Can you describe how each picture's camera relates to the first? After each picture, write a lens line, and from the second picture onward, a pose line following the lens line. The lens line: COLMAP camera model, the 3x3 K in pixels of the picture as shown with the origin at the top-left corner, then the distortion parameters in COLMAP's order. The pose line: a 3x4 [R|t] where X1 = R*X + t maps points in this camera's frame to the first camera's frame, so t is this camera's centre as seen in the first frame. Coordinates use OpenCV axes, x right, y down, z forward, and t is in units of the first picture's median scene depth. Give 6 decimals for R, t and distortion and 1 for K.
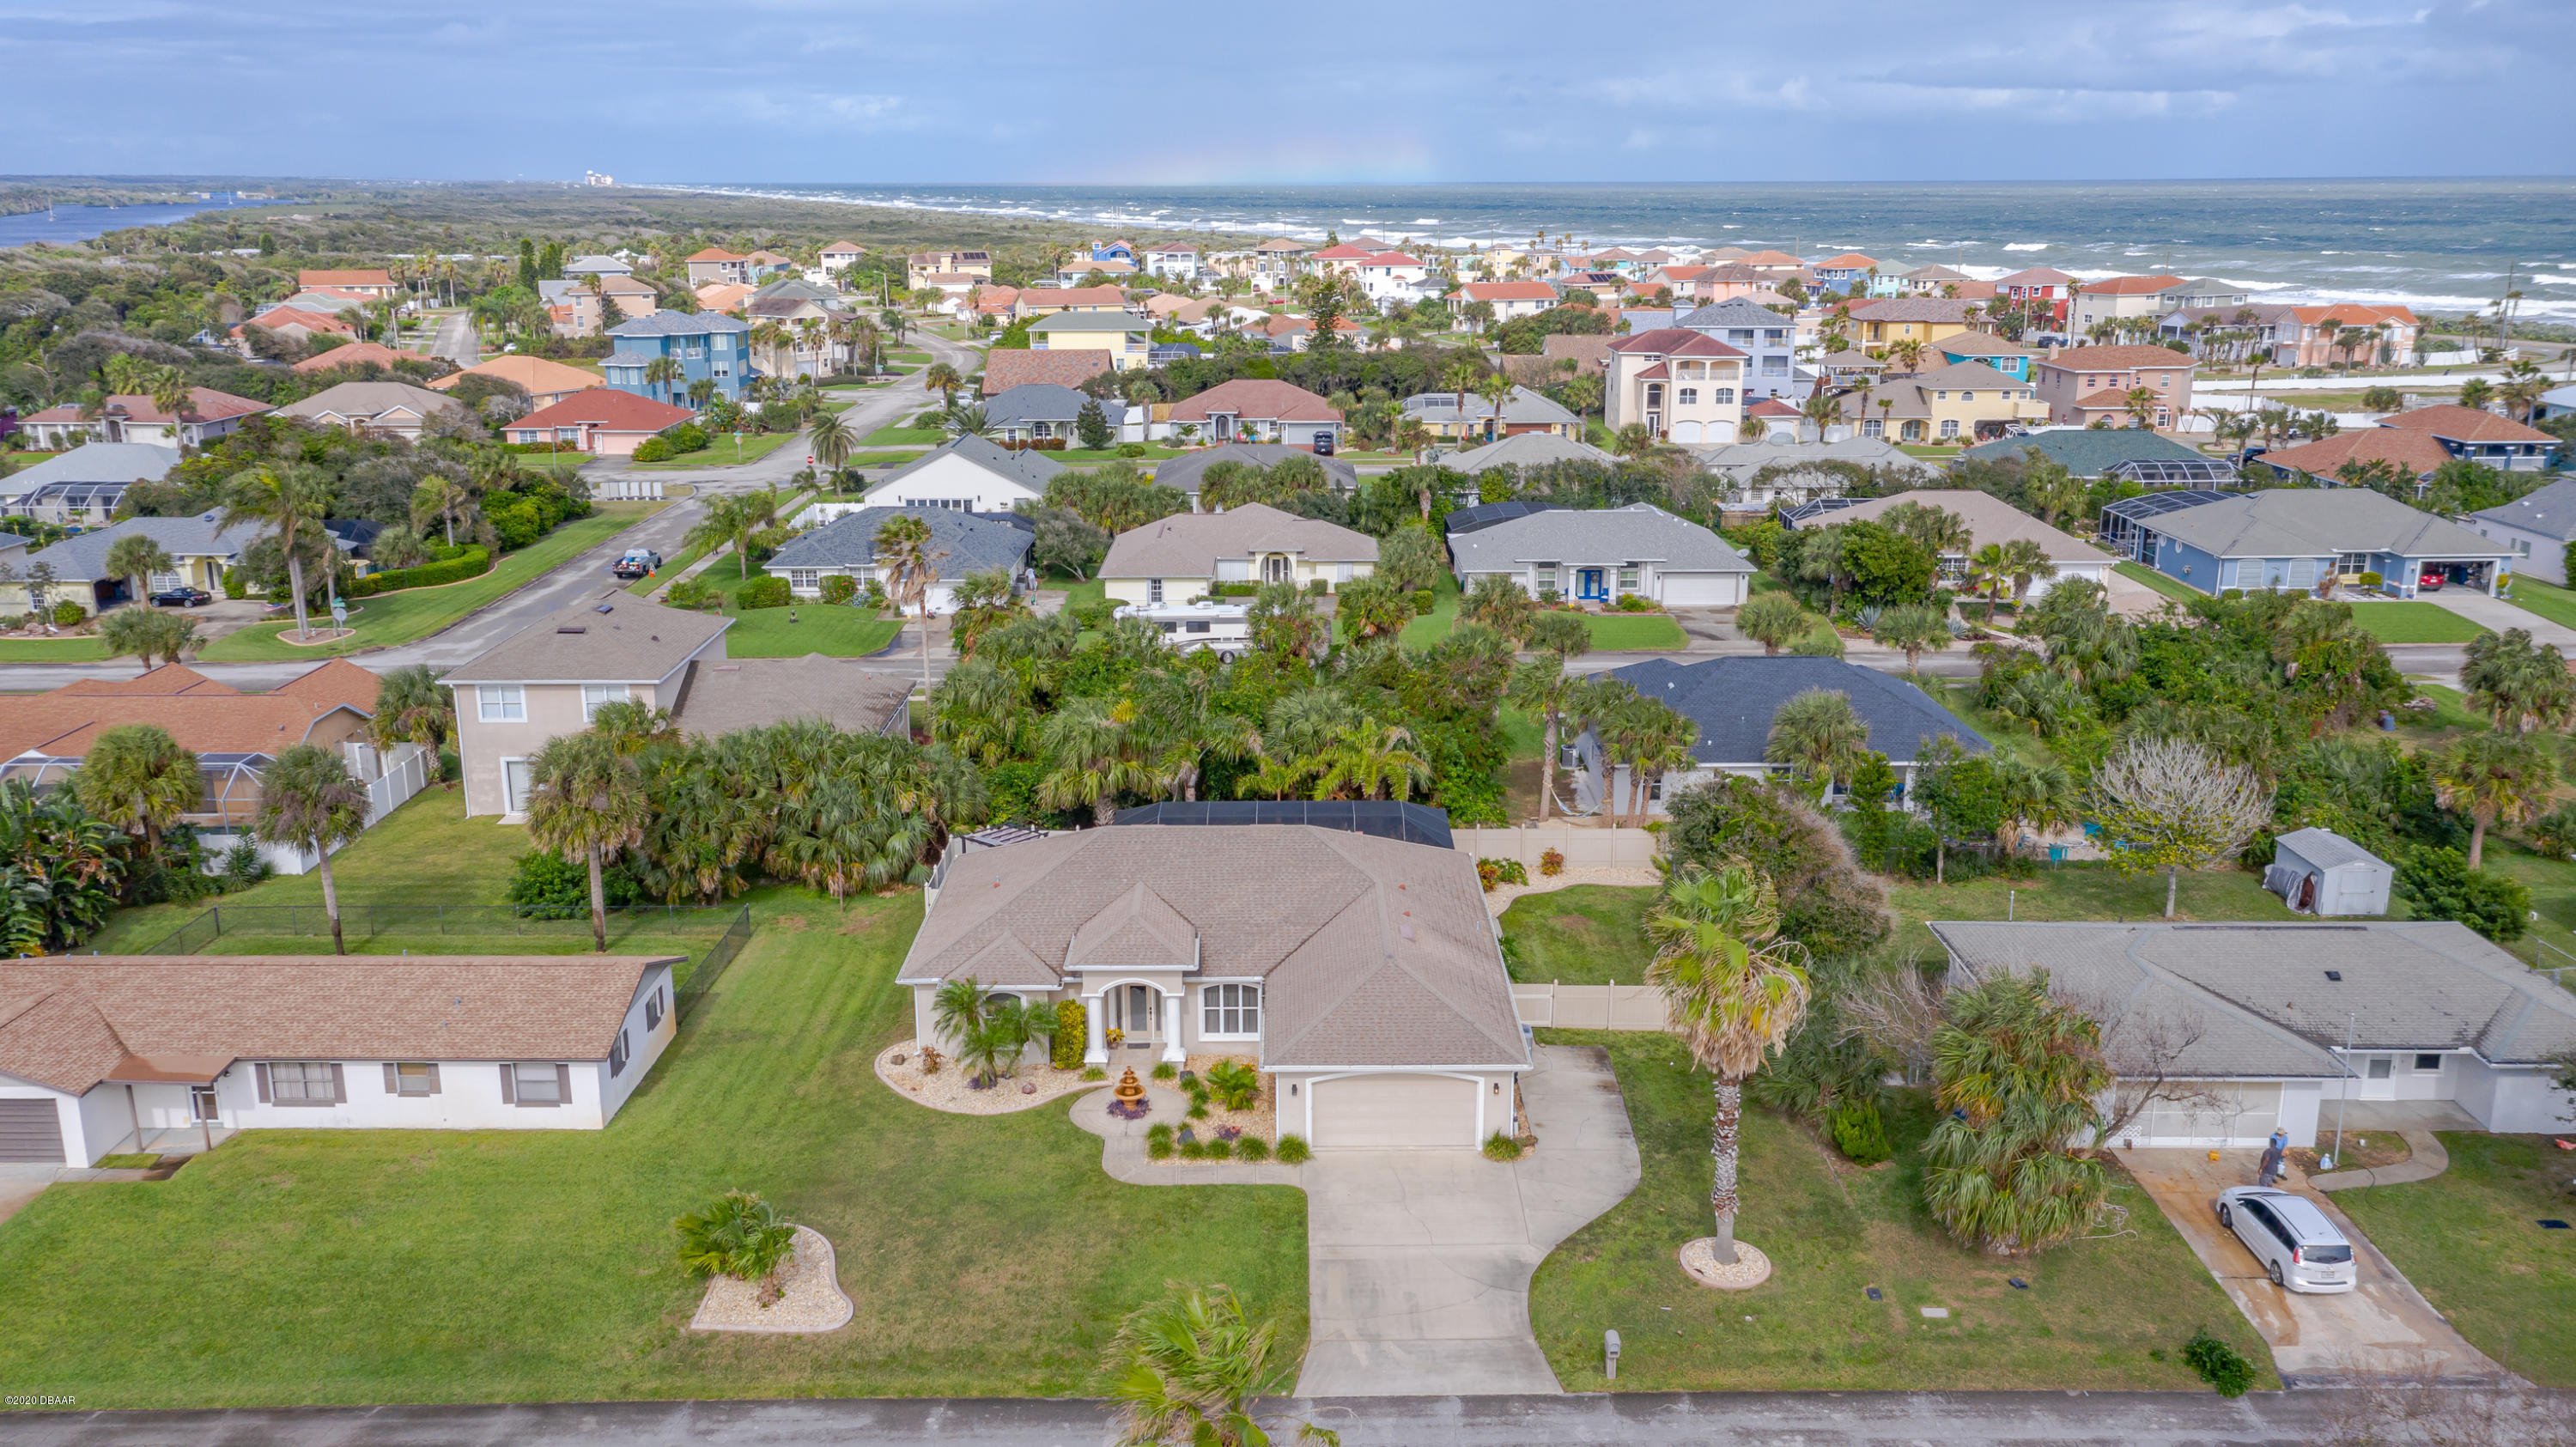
lens RADIAL K [[2061.9, 0, 1282.2], [0, 2061.9, 725.1], [0, 0, 1]] dist [-0.002864, 0.071767]
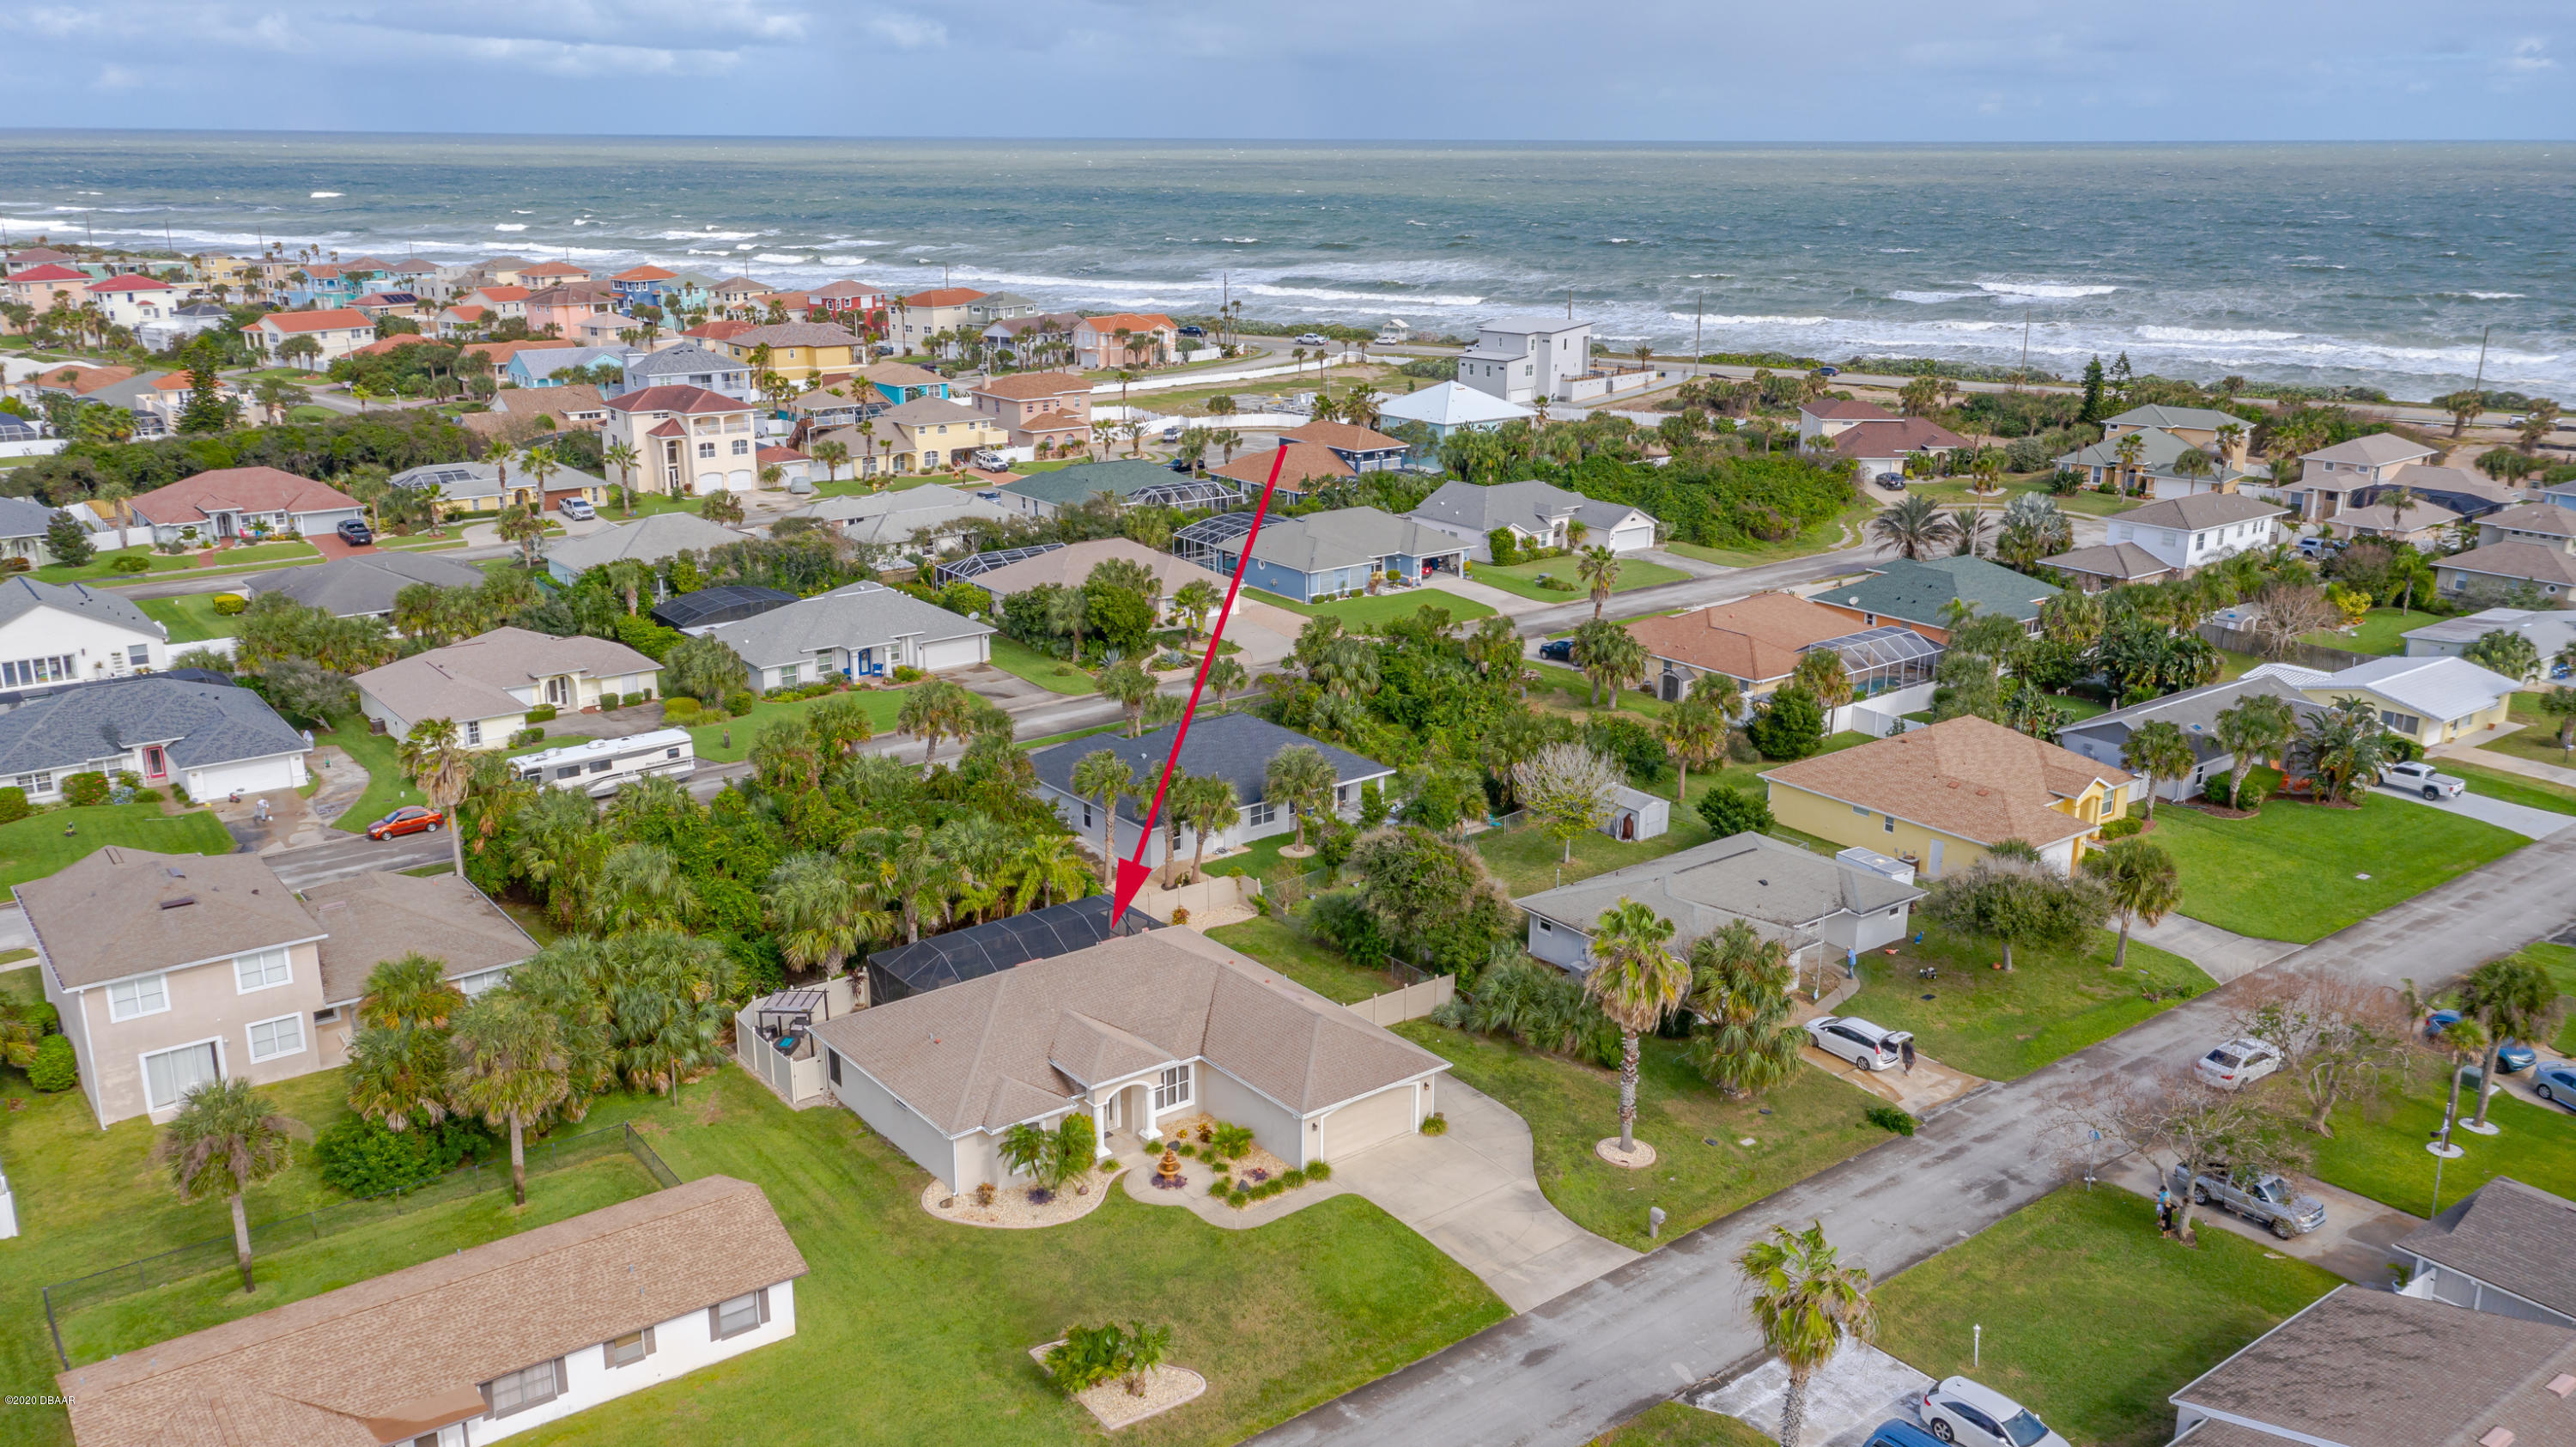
lens RADIAL K [[2061.9, 0, 1282.2], [0, 2061.9, 725.1], [0, 0, 1]] dist [-0.002864, 0.071767]
pose [[0.793368, -0.164207, 0.586176, -0.568160], [0.151142, 0.985914, 0.071621, -0.137164], [-0.589680, 0.031774, 0.807011, -0.066880]]
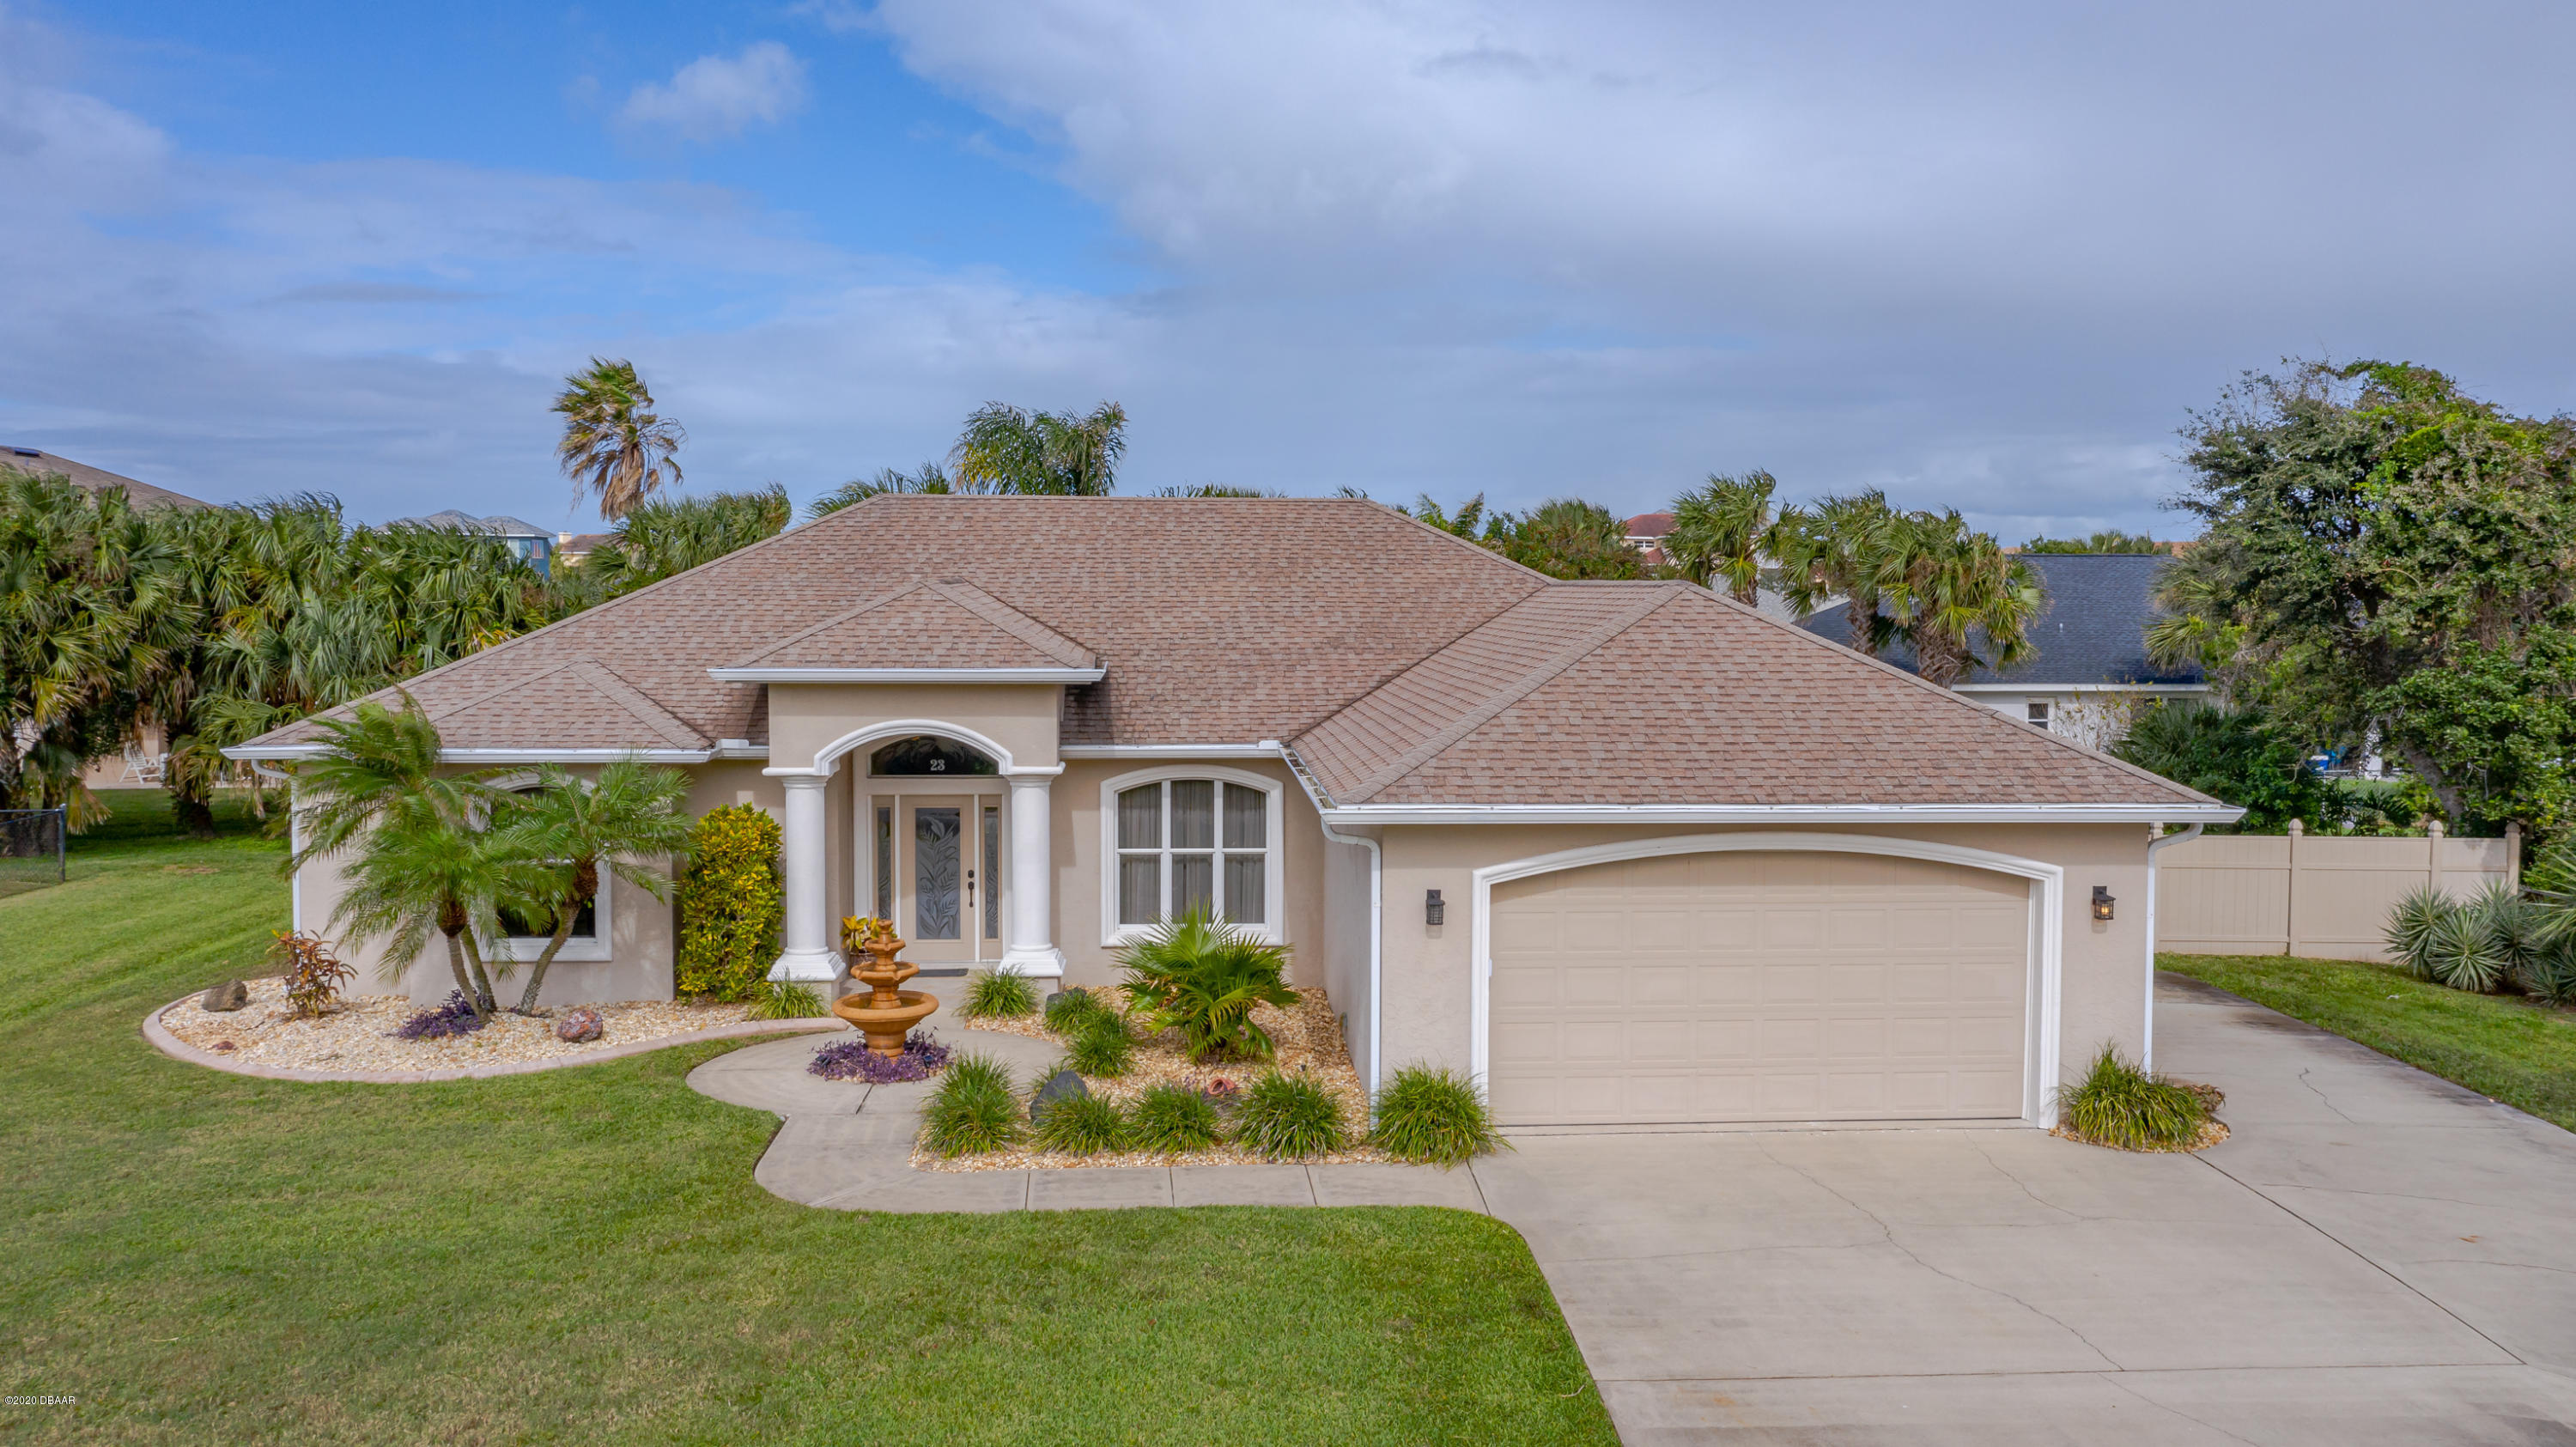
lens RADIAL K [[2061.9, 0, 1282.2], [0, 2061.9, 725.1], [0, 0, 1]] dist [-0.002864, 0.071767]
pose [[0.998737, -0.001070, 0.050225, -0.022588], [0.011907, 0.976330, -0.215958, 0.161101], [-0.048805, 0.216283, 0.975110, 0.532054]]
